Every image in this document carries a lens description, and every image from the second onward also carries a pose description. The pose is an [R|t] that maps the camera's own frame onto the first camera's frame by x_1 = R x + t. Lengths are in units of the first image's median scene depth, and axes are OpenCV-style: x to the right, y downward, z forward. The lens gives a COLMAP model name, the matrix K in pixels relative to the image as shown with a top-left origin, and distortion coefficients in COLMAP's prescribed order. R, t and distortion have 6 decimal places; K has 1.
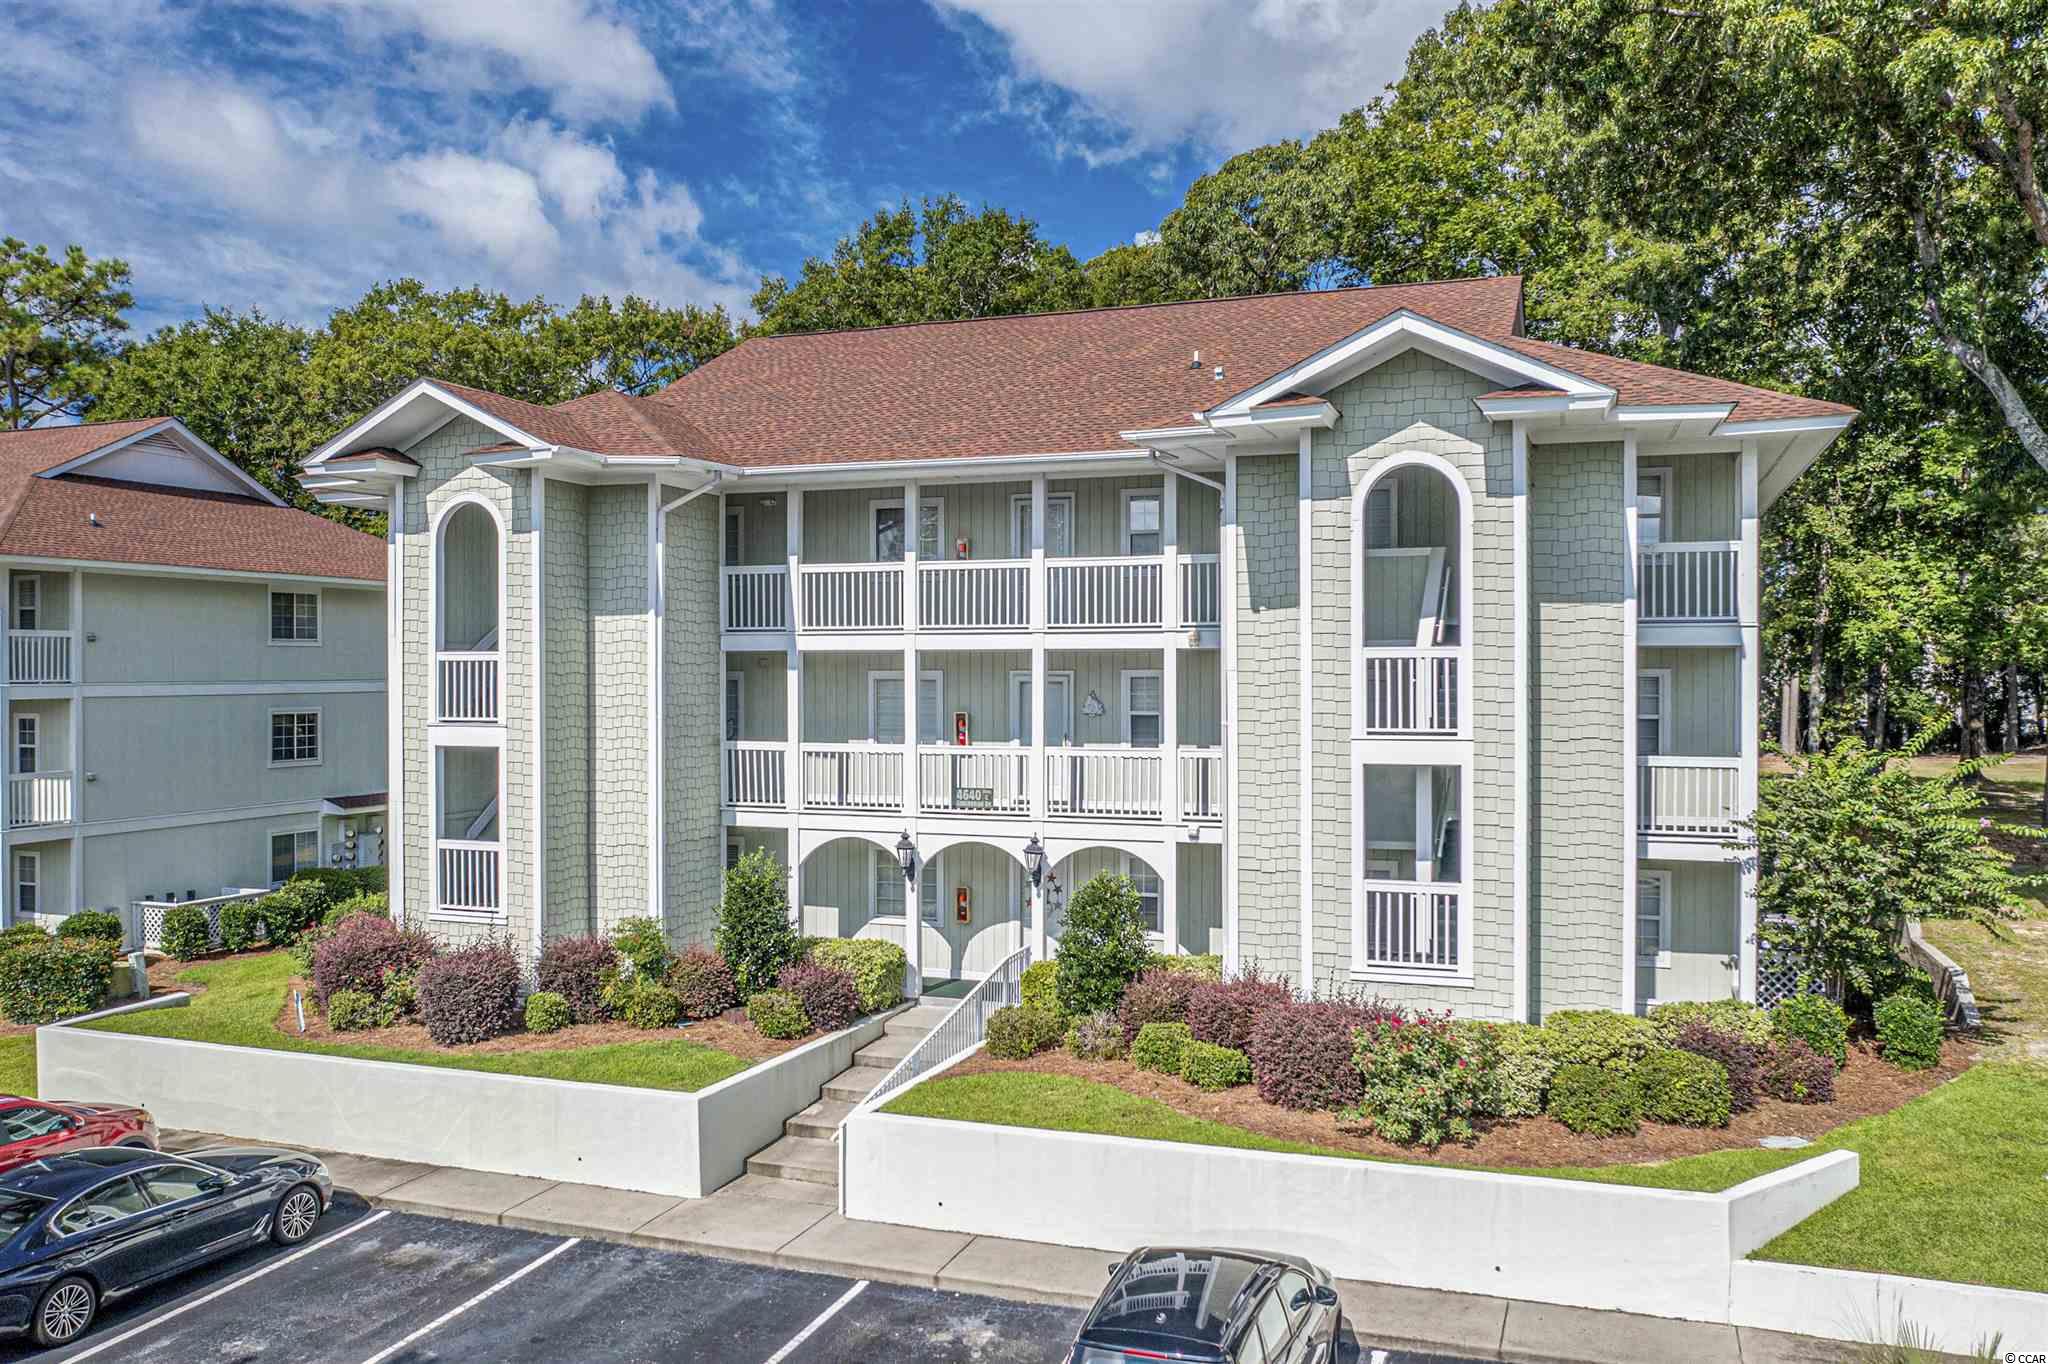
lens RADIAL K [[1637.4, 0, 1024.0], [0, 1637.4, 682.0], [0, 0, 1]] dist [-0.031818, 0.011526]
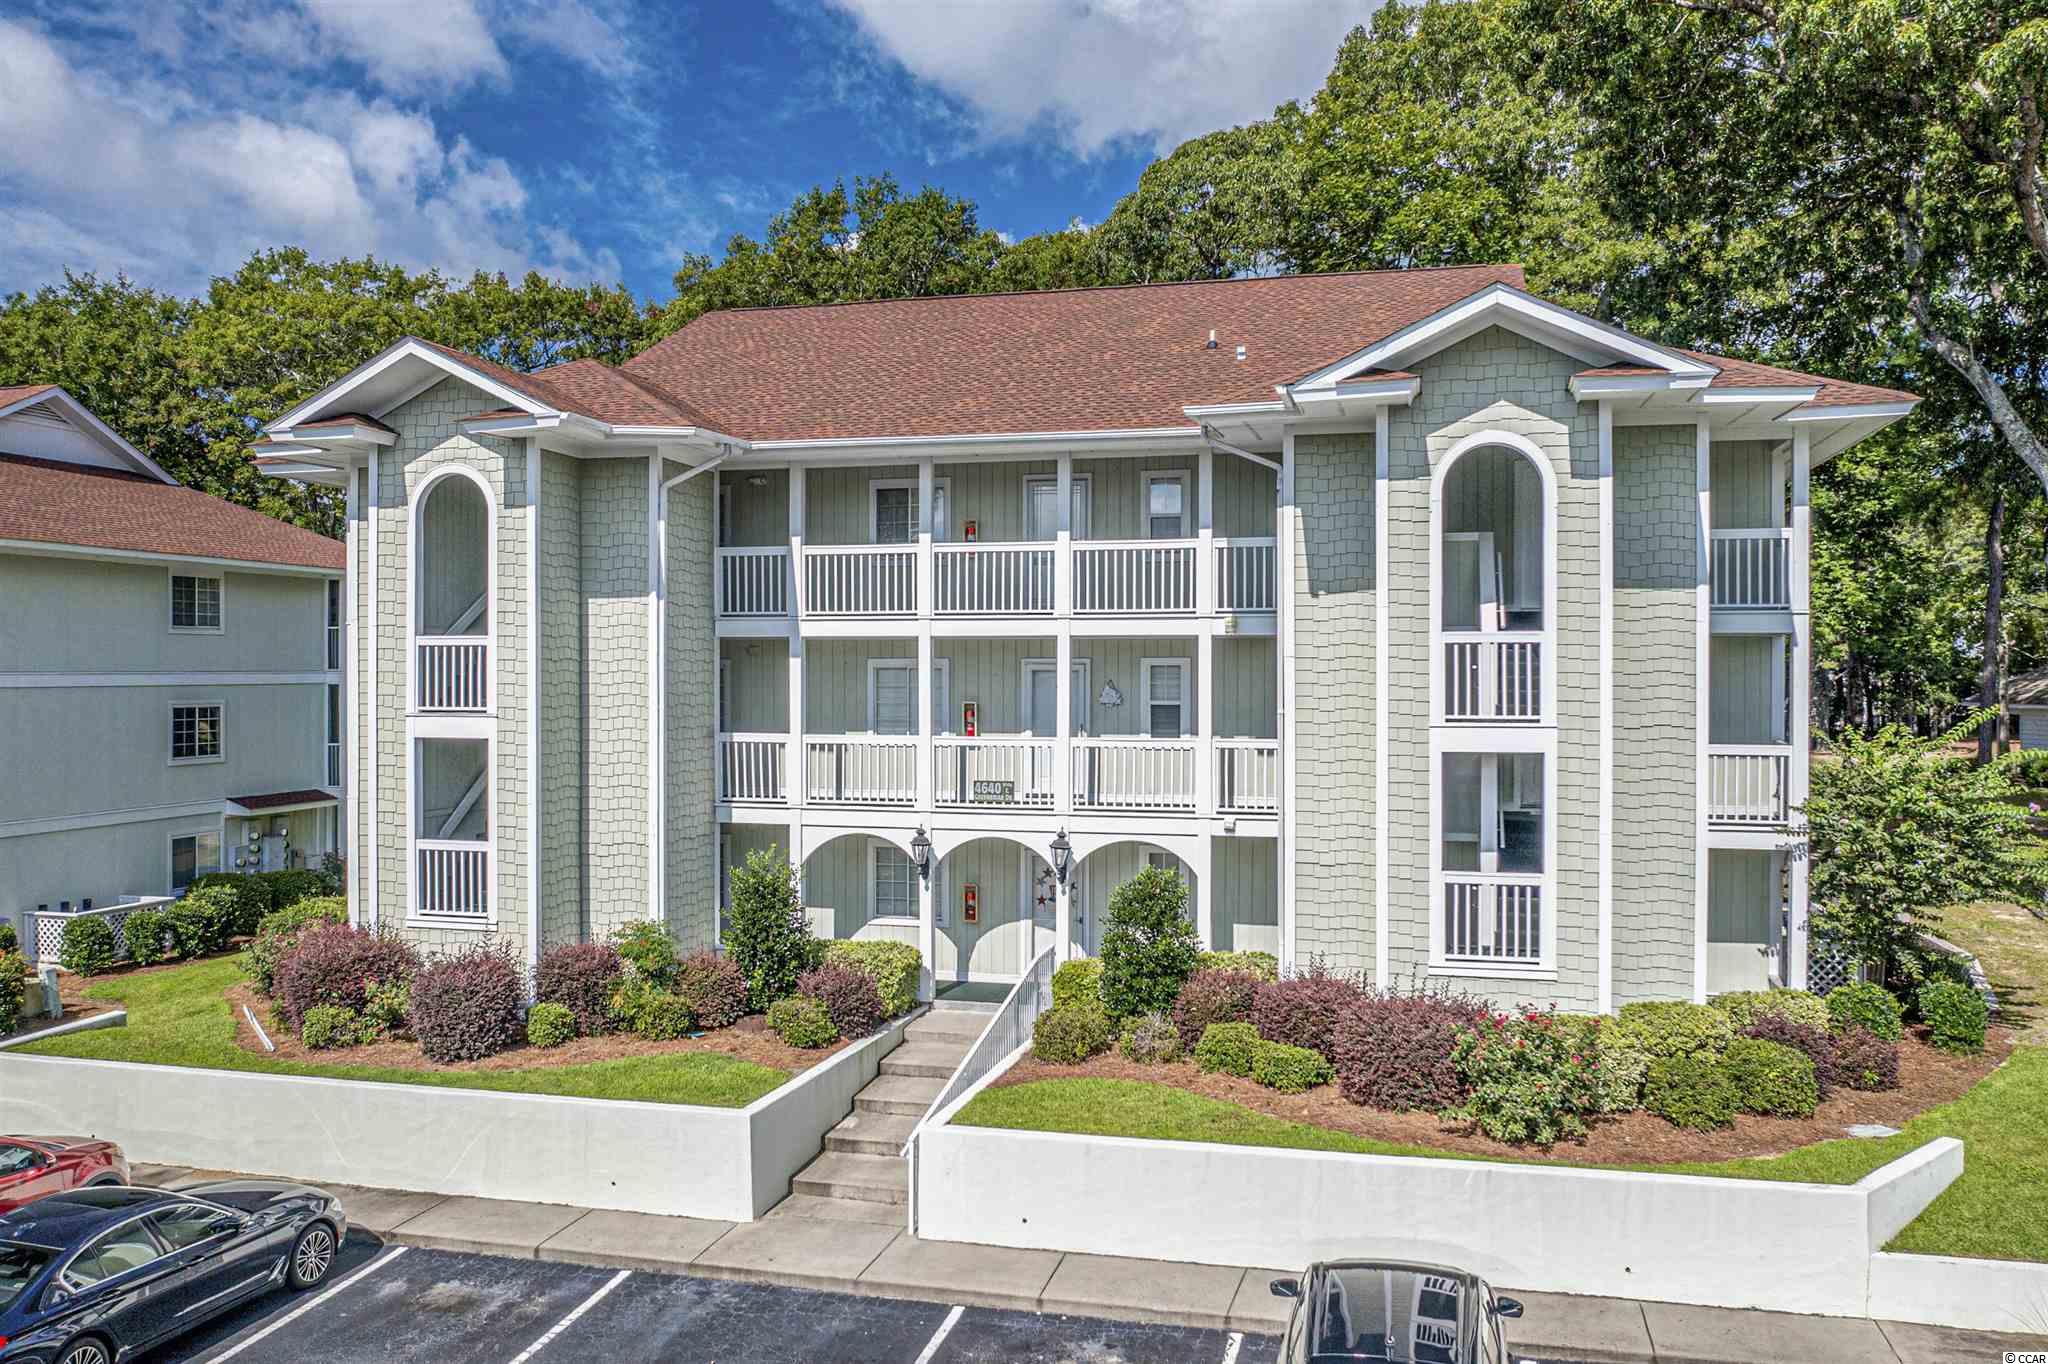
lens RADIAL K [[1637.4, 0, 1024.0], [0, 1637.4, 682.0], [0, 0, 1]] dist [-0.031818, 0.011526]
pose [[0.994939, 0.001357, 0.100475, -0.118148], [-0.001346, 0.999999, -0.000180, 0.007758], [-0.100475, 0.000043, 0.994940, 0.051884]]
